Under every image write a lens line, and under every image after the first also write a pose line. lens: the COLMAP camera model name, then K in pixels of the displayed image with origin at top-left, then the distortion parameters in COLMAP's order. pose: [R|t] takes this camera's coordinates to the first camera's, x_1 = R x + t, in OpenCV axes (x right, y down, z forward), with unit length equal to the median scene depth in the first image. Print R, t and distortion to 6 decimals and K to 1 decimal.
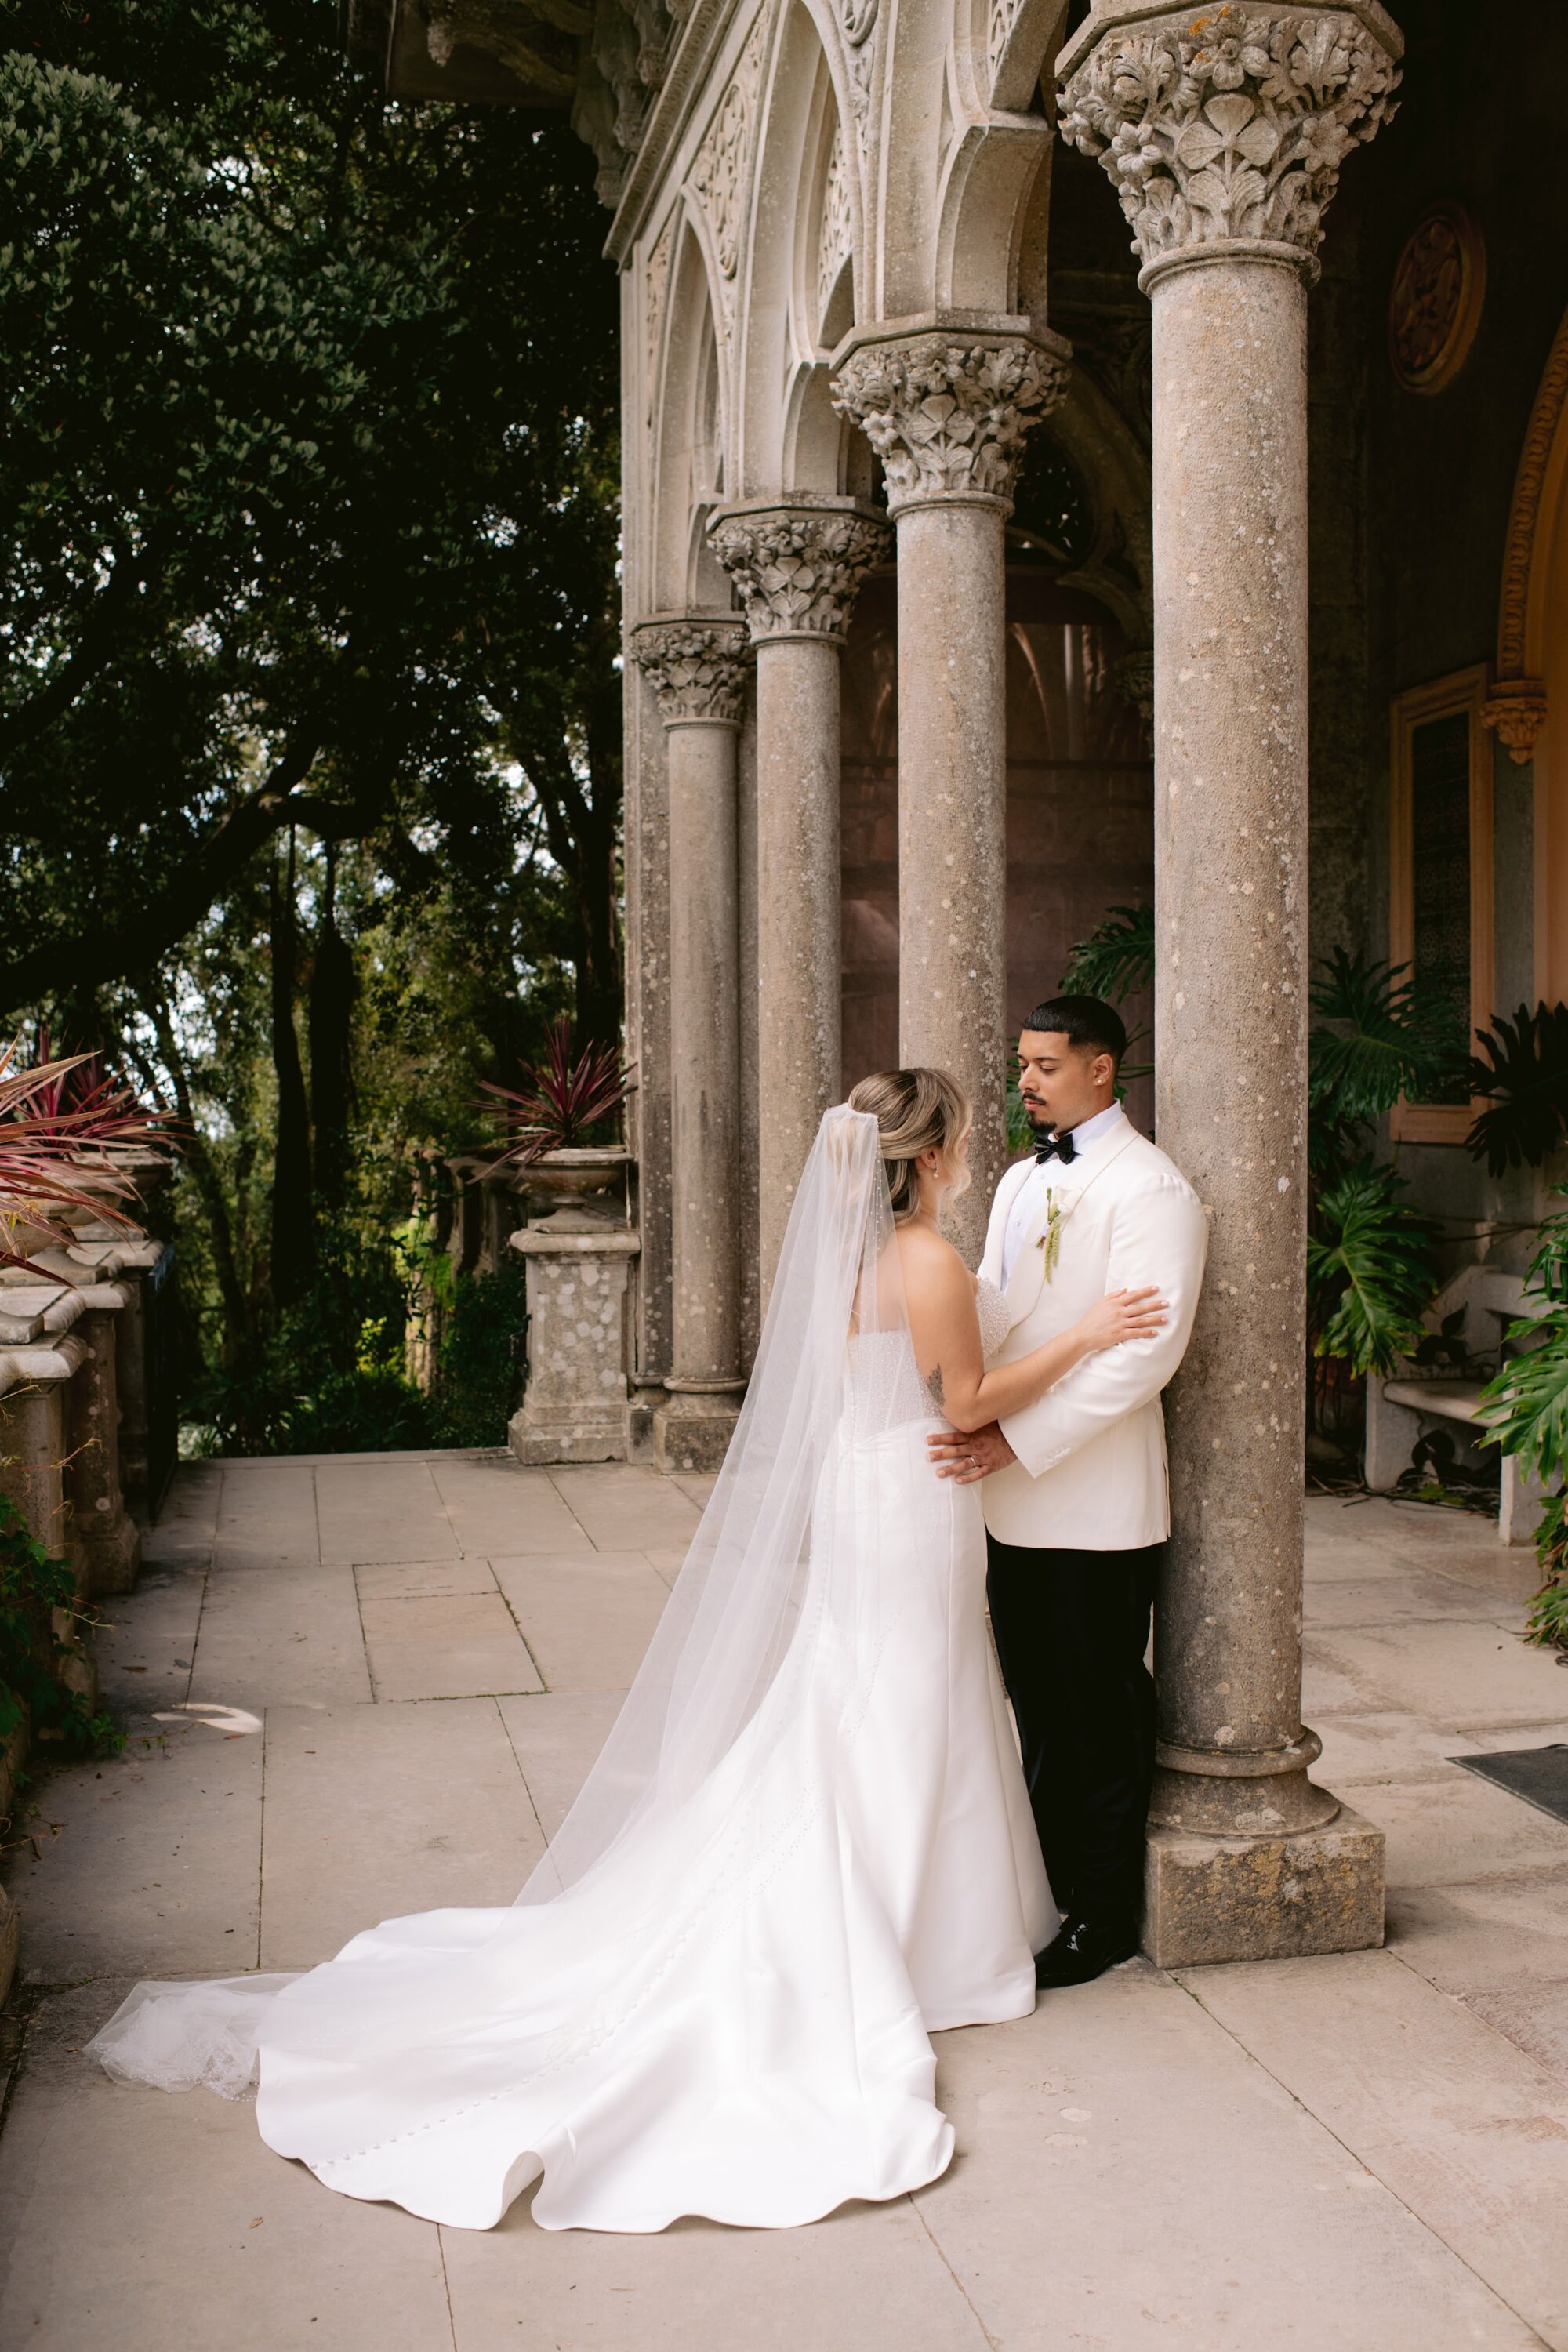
lens RADIAL K [[2334.2, 0, 784.0], [0, 2334.2, 1176.0], [0, 0, 1]] dist [-0.108517, 0.123371]
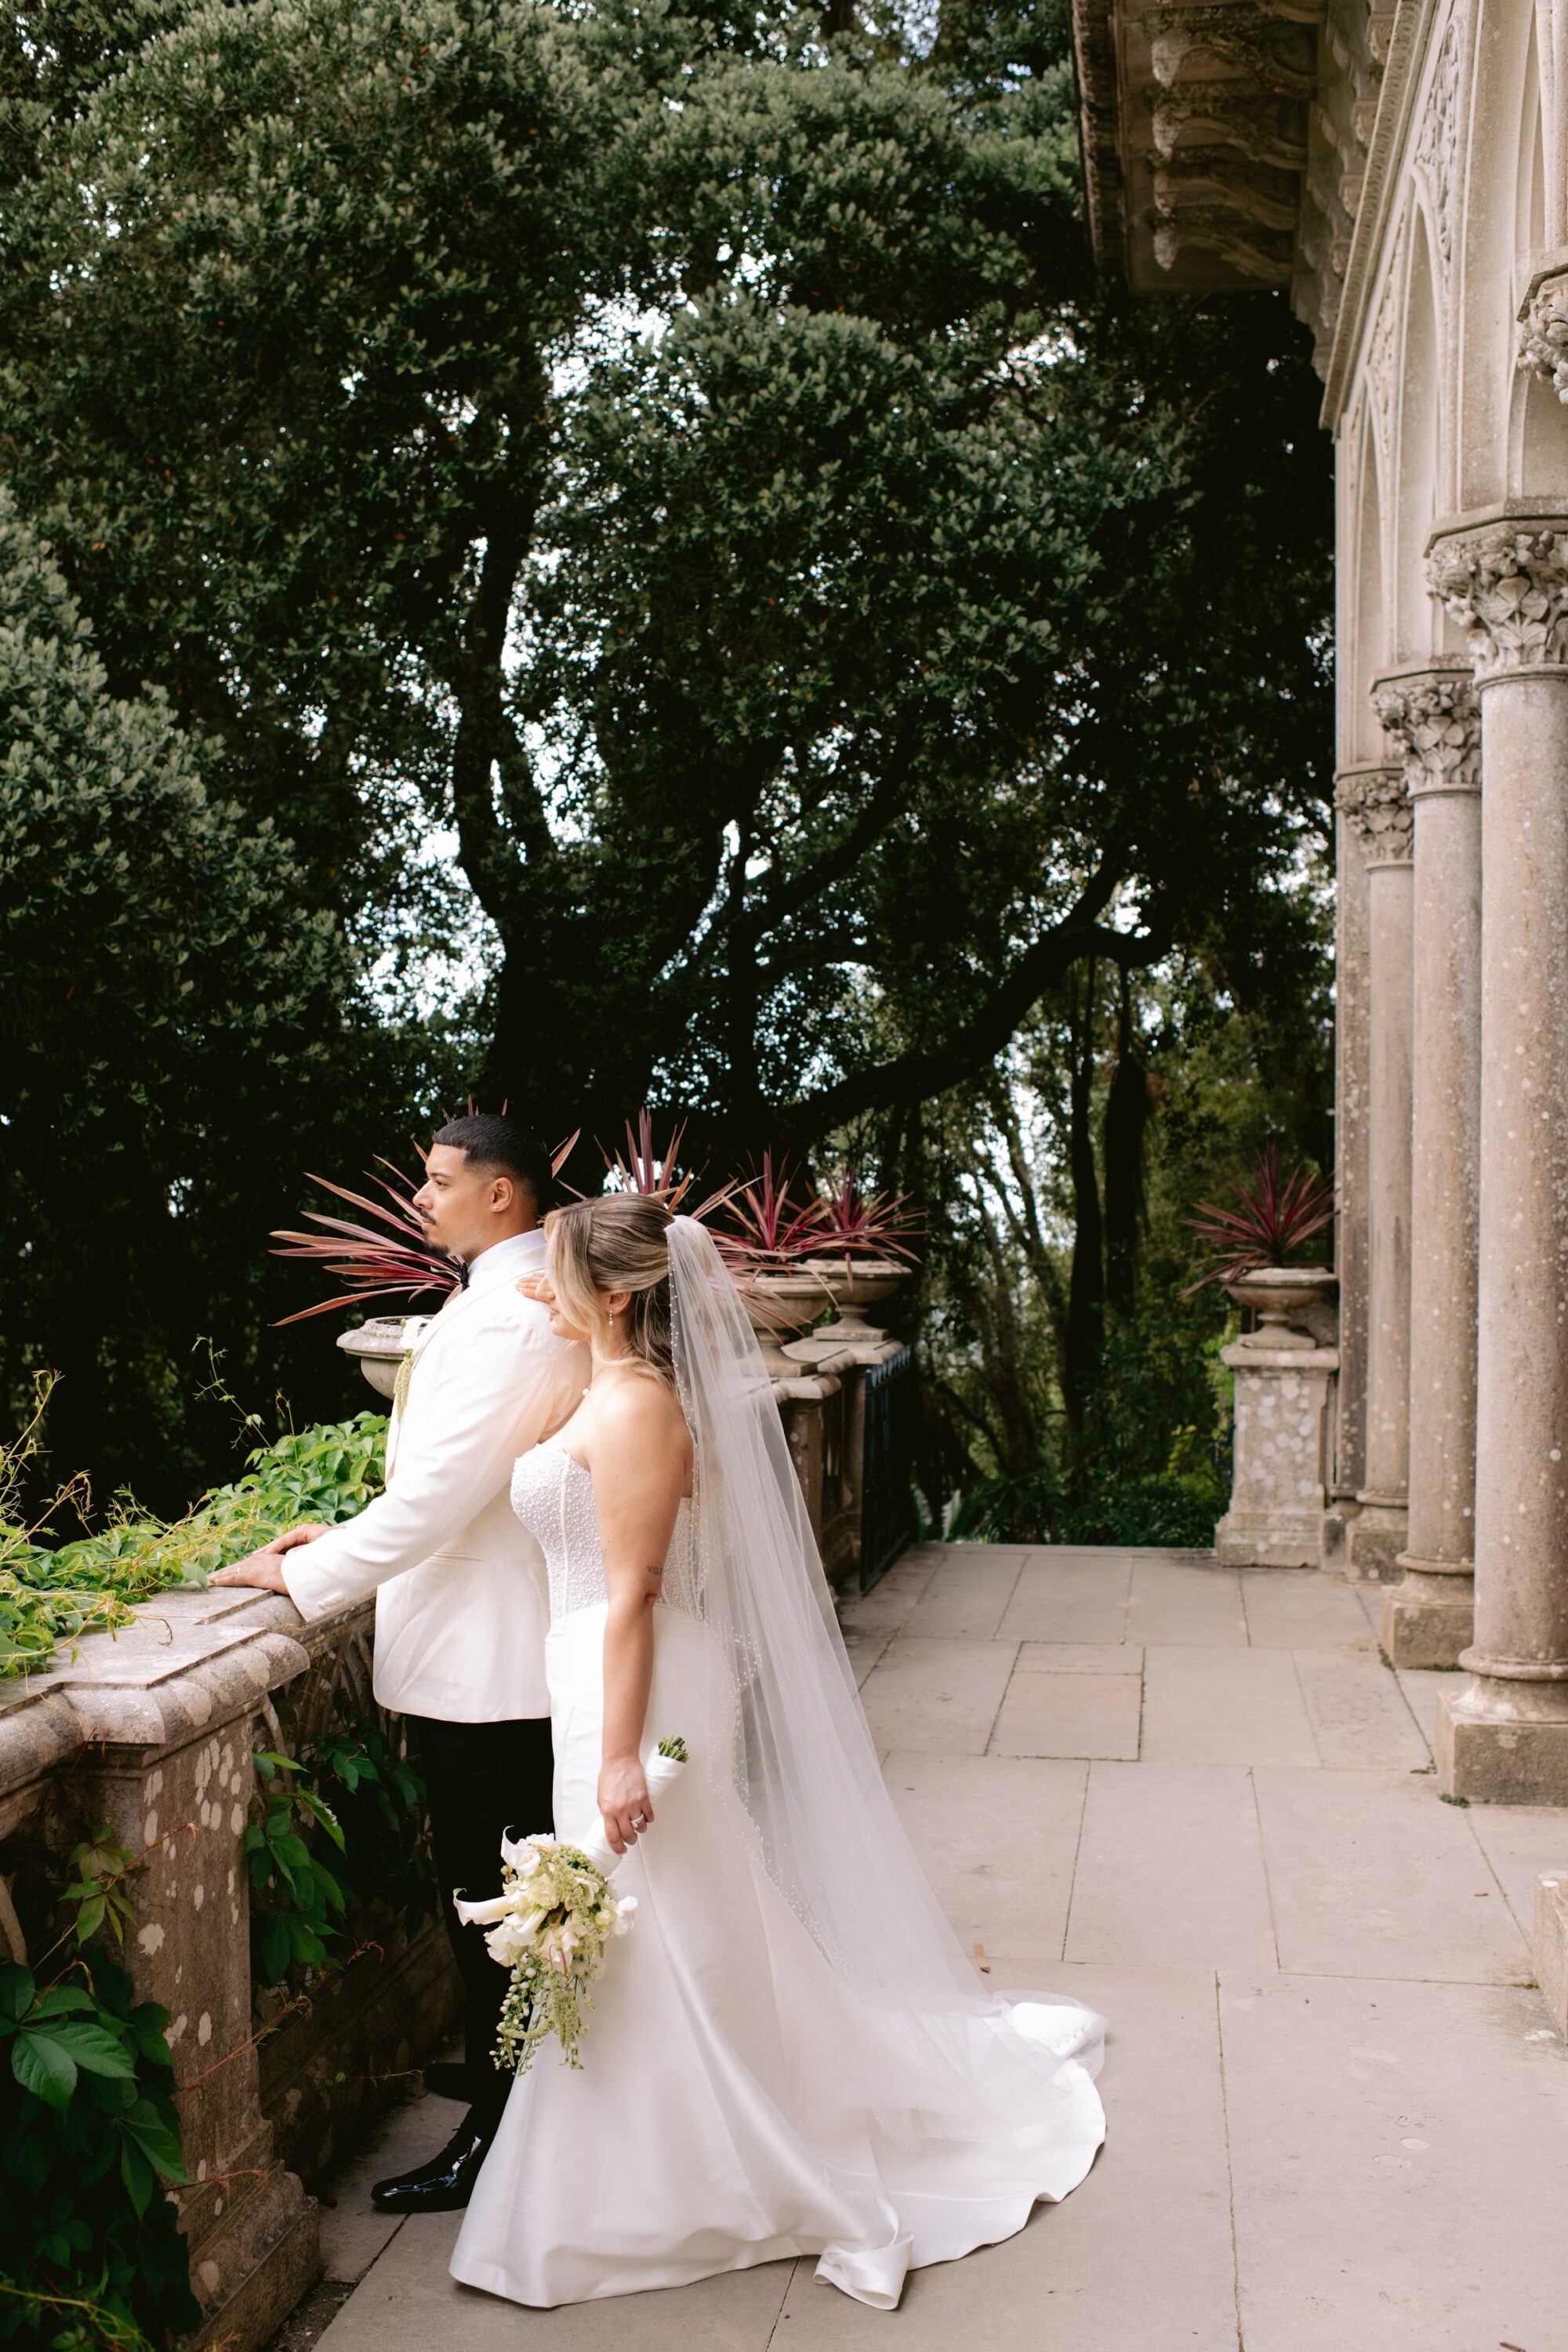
lens RADIAL K [[2334.2, 0, 784.0], [0, 2334.2, 1176.0], [0, 0, 1]] dist [-0.108517, 0.123371]
pose [[0.930793, 0.010508, -0.365396, 0.088235], [-0.027804, 0.998726, -0.042106, -0.003244], [0.364488, 0.049351, 0.929900, -0.064251]]
